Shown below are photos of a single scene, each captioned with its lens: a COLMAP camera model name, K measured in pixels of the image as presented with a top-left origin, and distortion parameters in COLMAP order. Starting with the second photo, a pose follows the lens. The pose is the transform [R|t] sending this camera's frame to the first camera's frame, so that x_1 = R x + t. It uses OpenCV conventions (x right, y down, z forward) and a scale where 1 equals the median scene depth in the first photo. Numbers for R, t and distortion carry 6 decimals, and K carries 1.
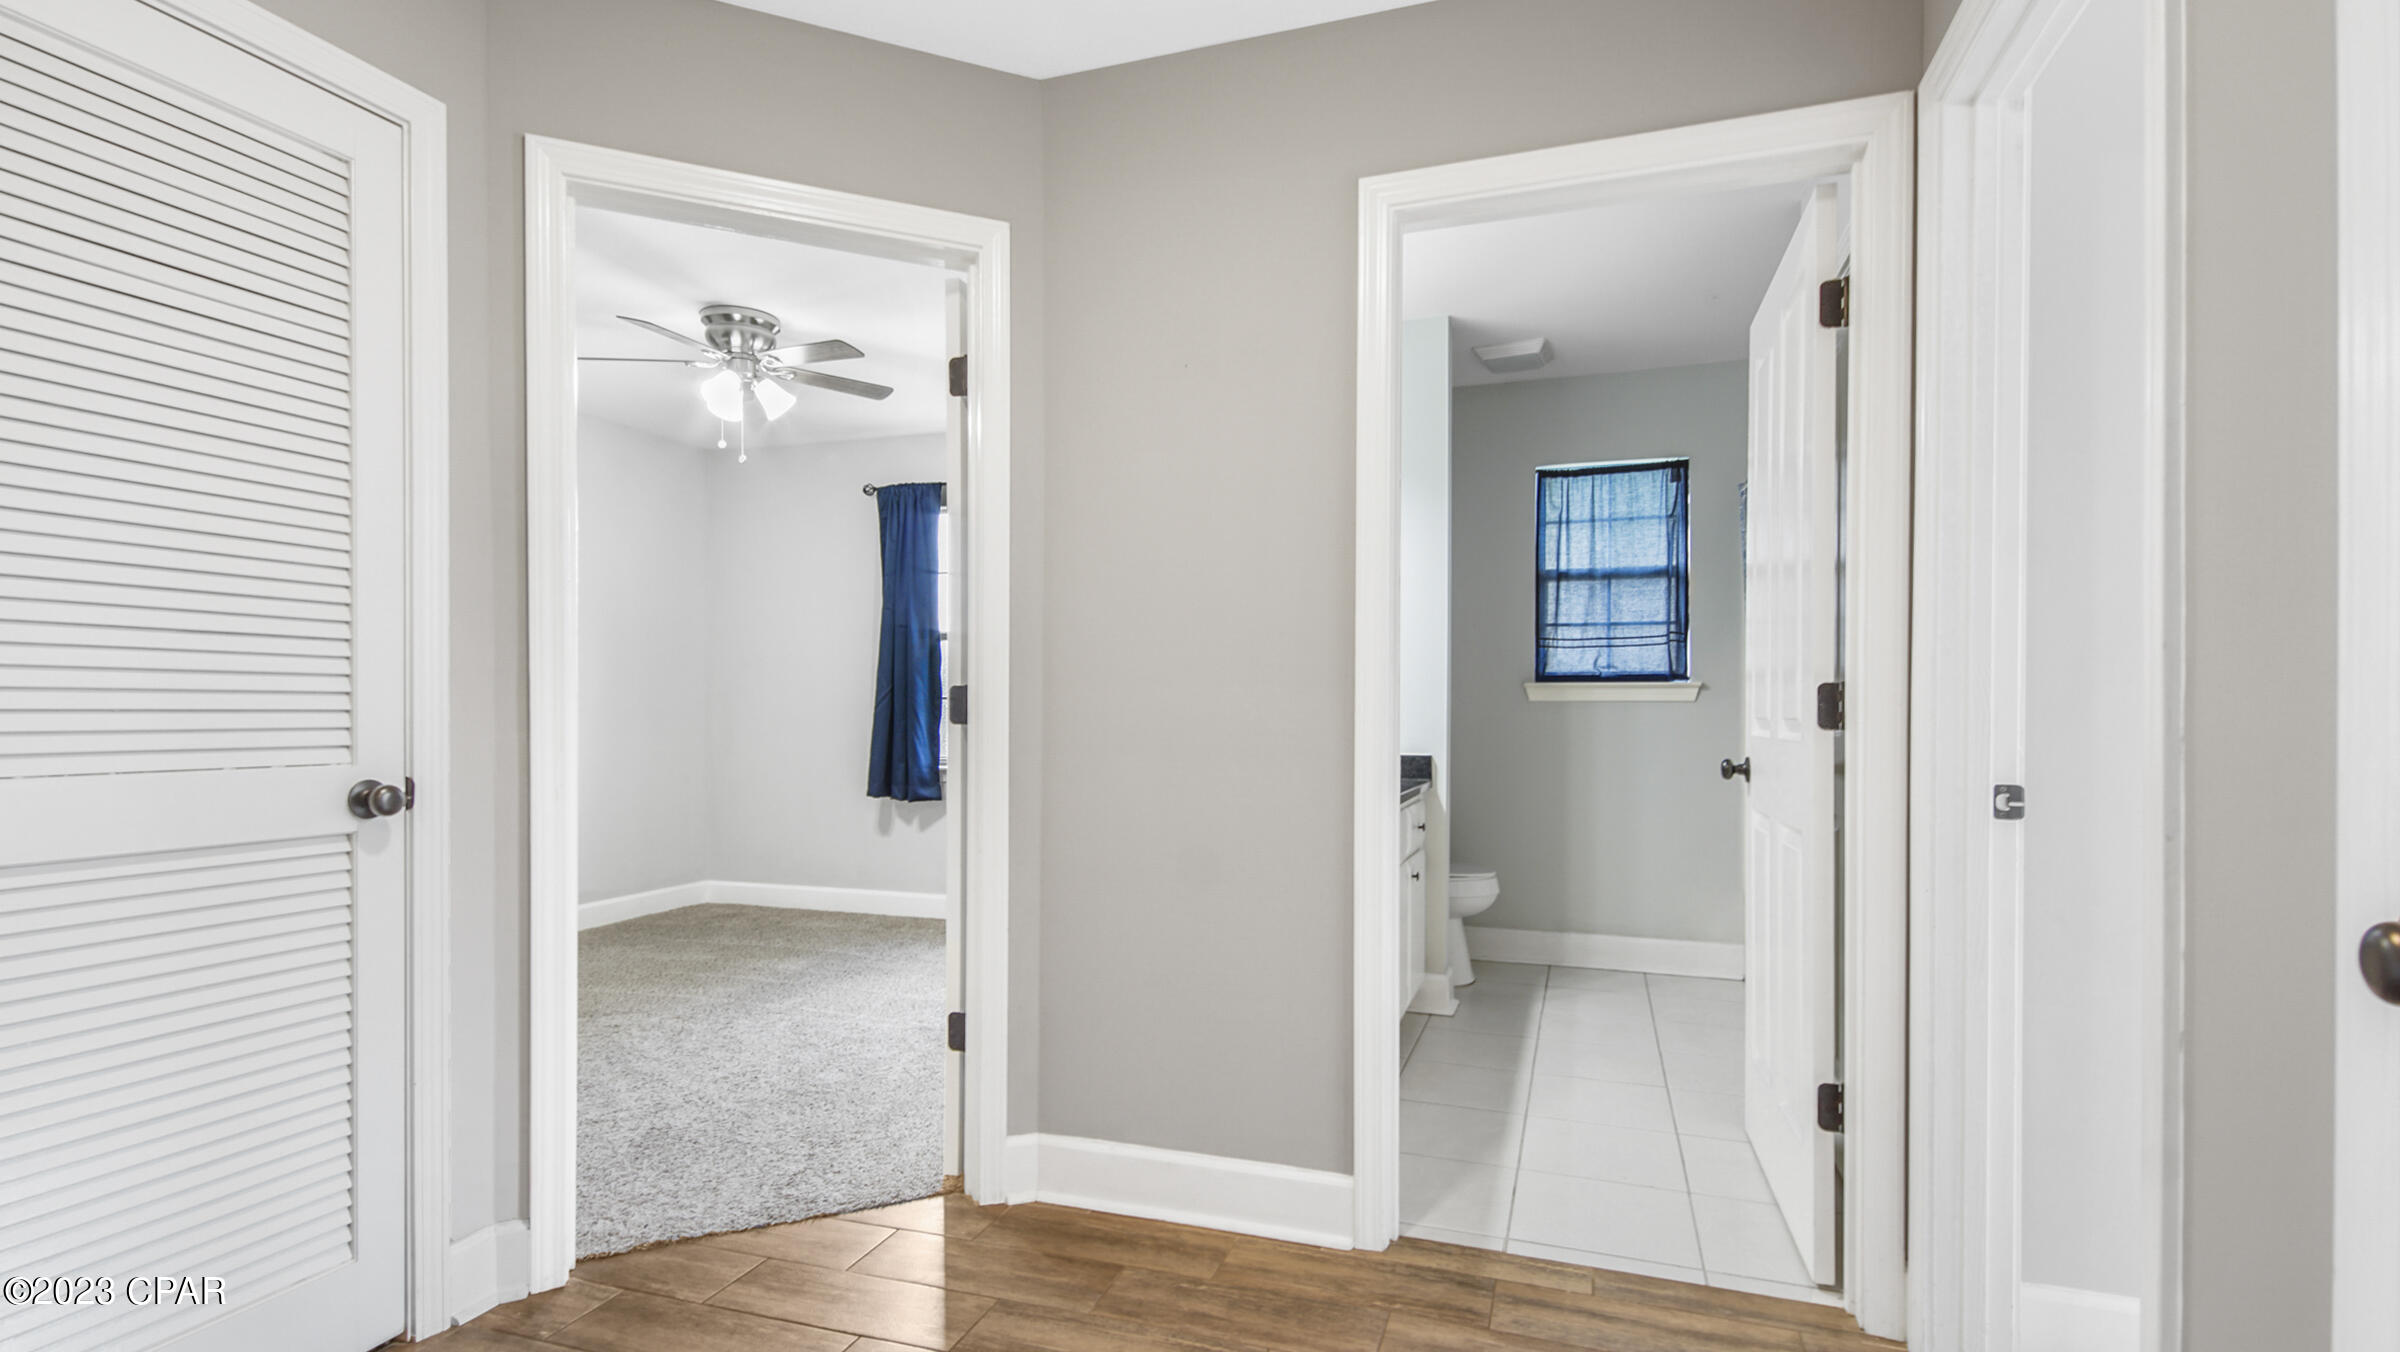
lens RADIAL K [[1120.6, 0, 1208.1], [0, 1120.6, 691.8], [0, 0, 1]] dist [0.044915, -0.023674]
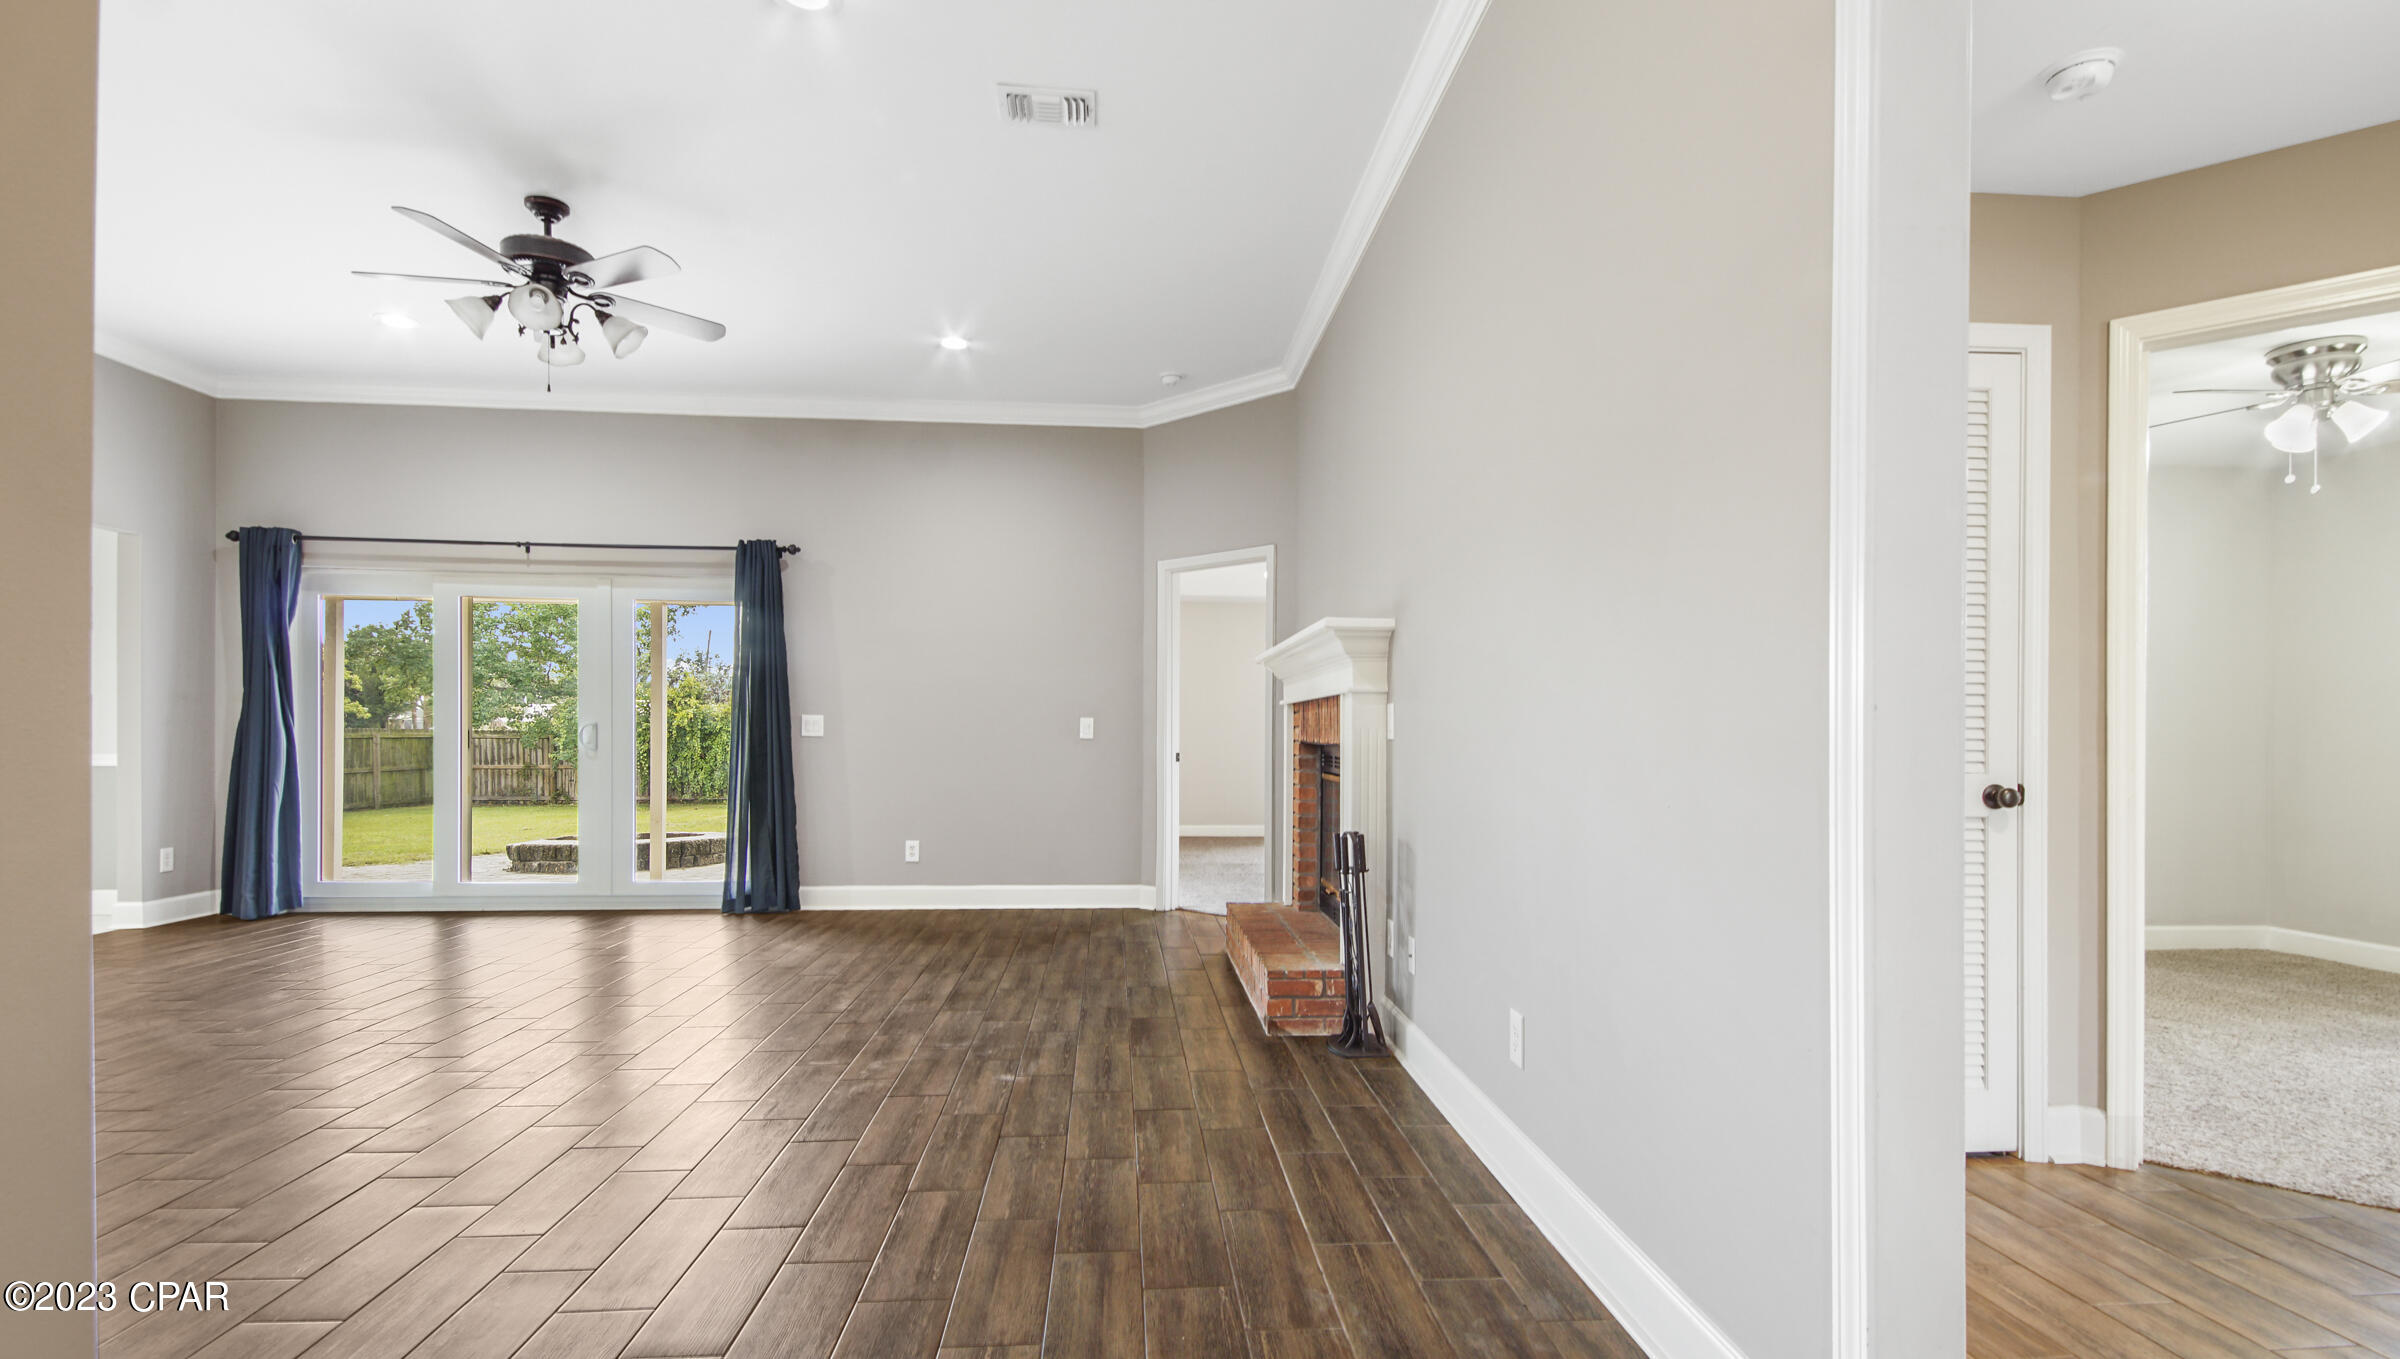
lens RADIAL K [[1111.1, 0, 1201.0], [0, 1111.1, 749.2], [0, 0, 1]] dist [0.041958, -0.022706]
pose [[0.387115, 0.012213, -0.921951, 0.132285], [0.005555, 0.999863, 0.015577, -0.000491], [0.922015, -0.011152, 0.386994, -0.297839]]
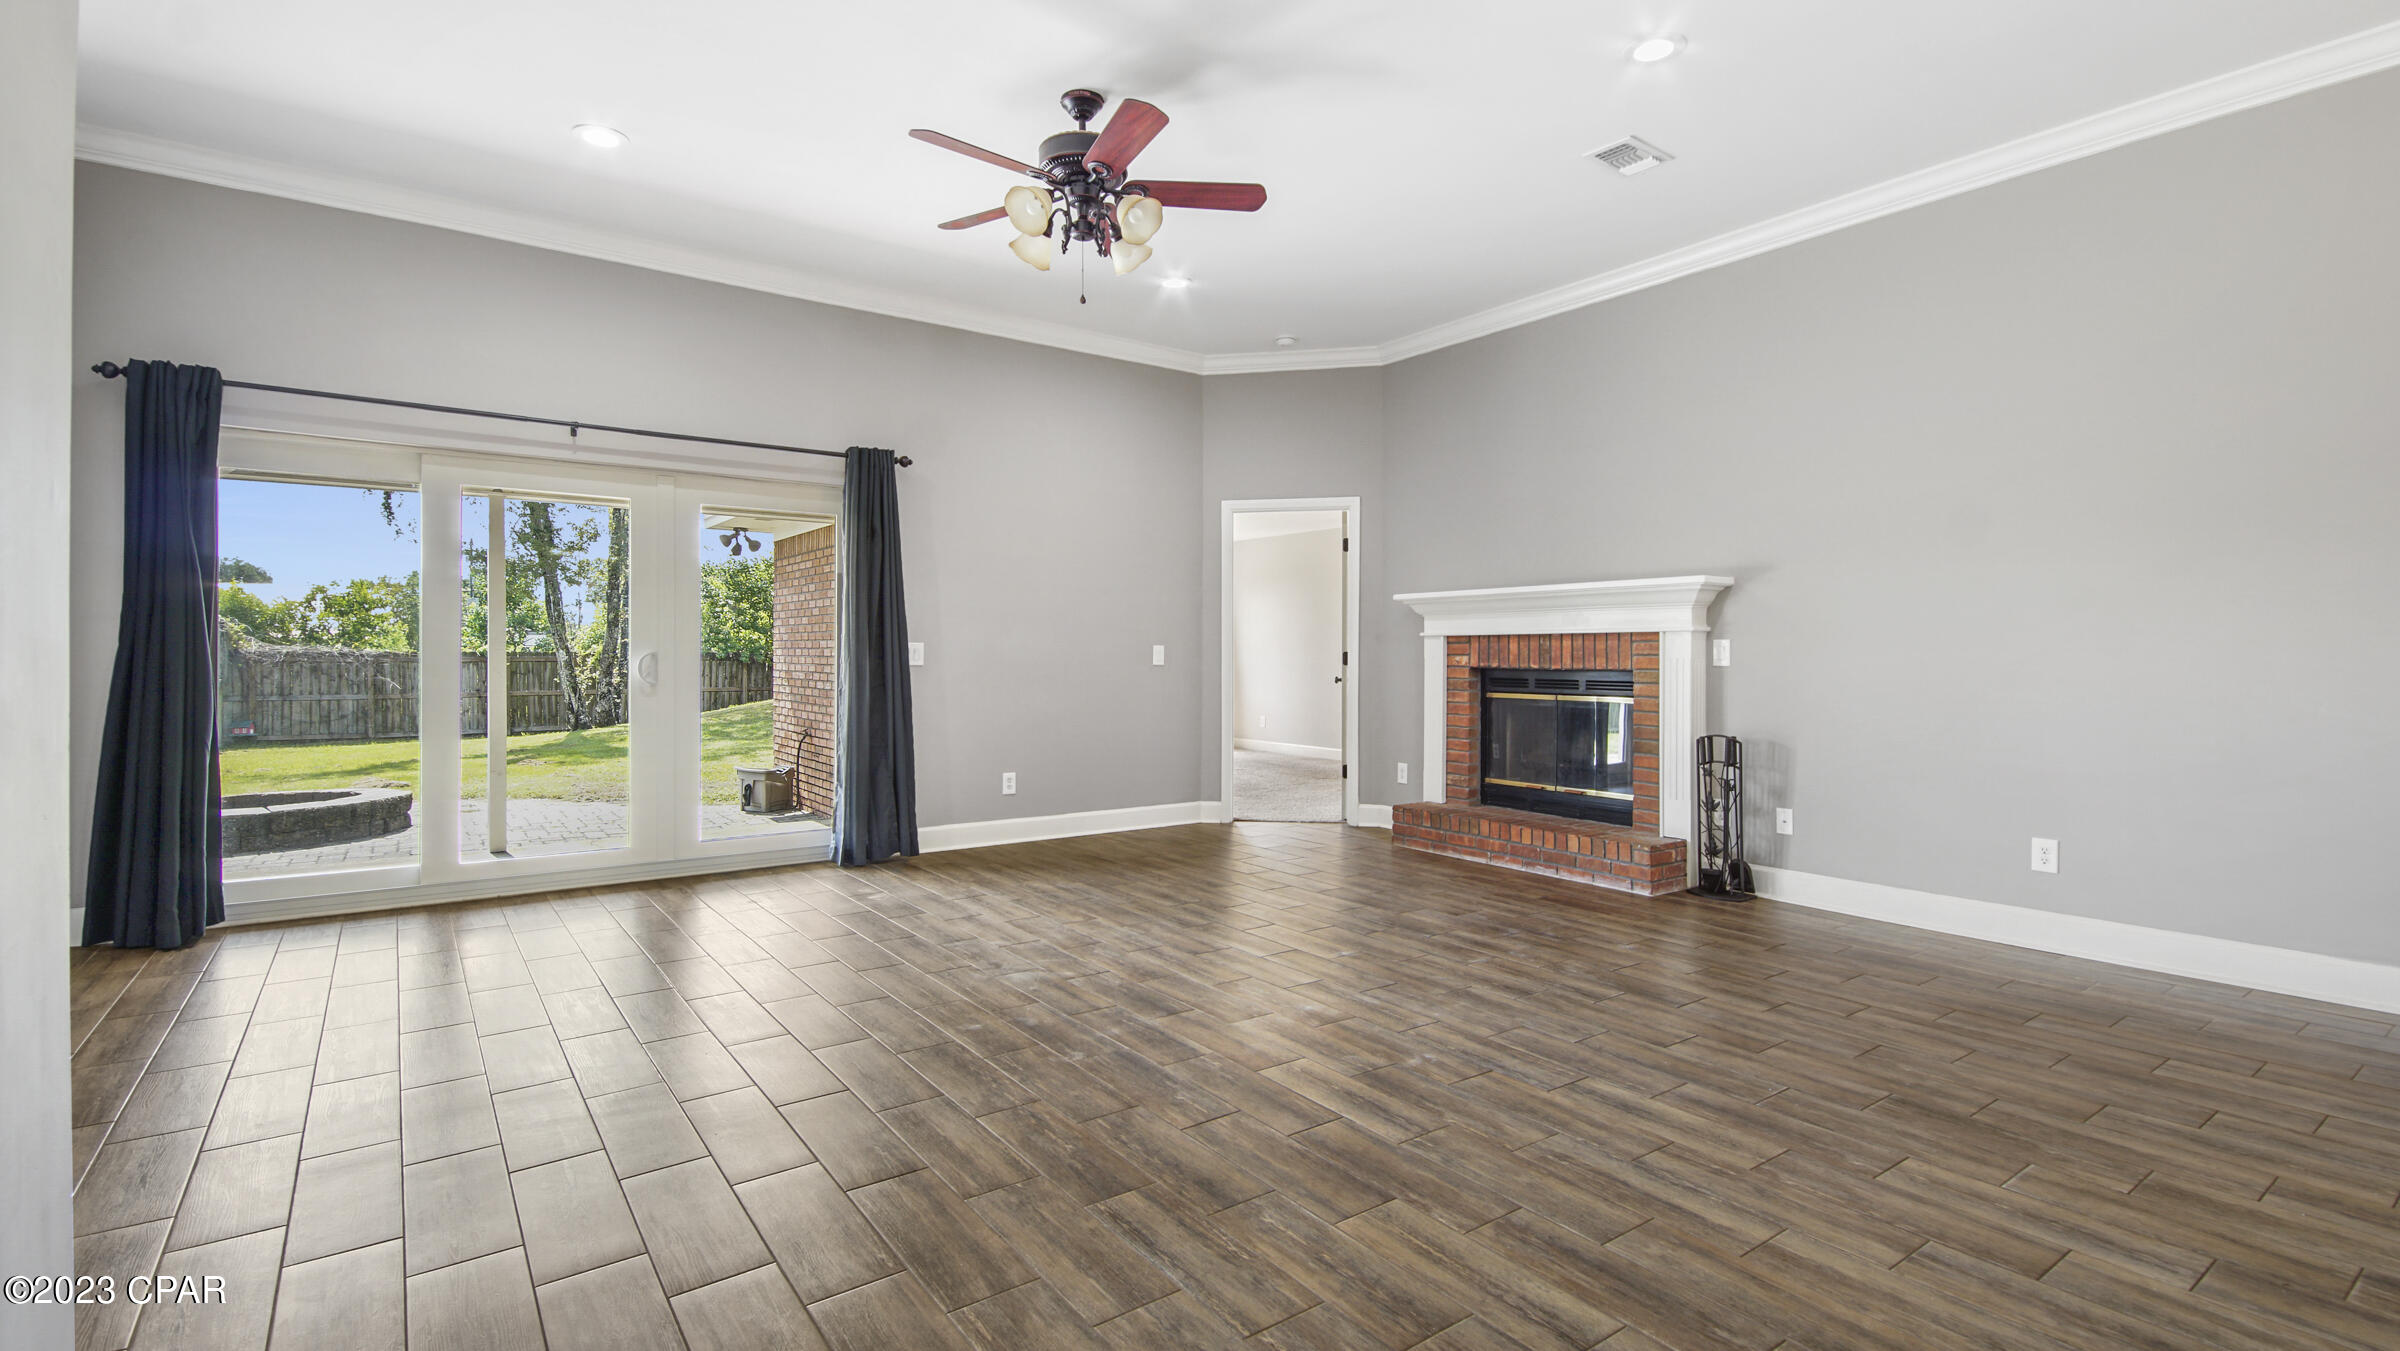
lens RADIAL K [[1071.0, 0, 1190.3], [0, 1071.0, 681.8], [0, 0, 1]] dist [0.031585, -0.018958]
pose [[0.812442, 0.014174, -0.582870, -0.519112], [0.007029, 0.999394, 0.034099, -0.024812], [0.582999, -0.031800, 0.811850, -1.250511]]
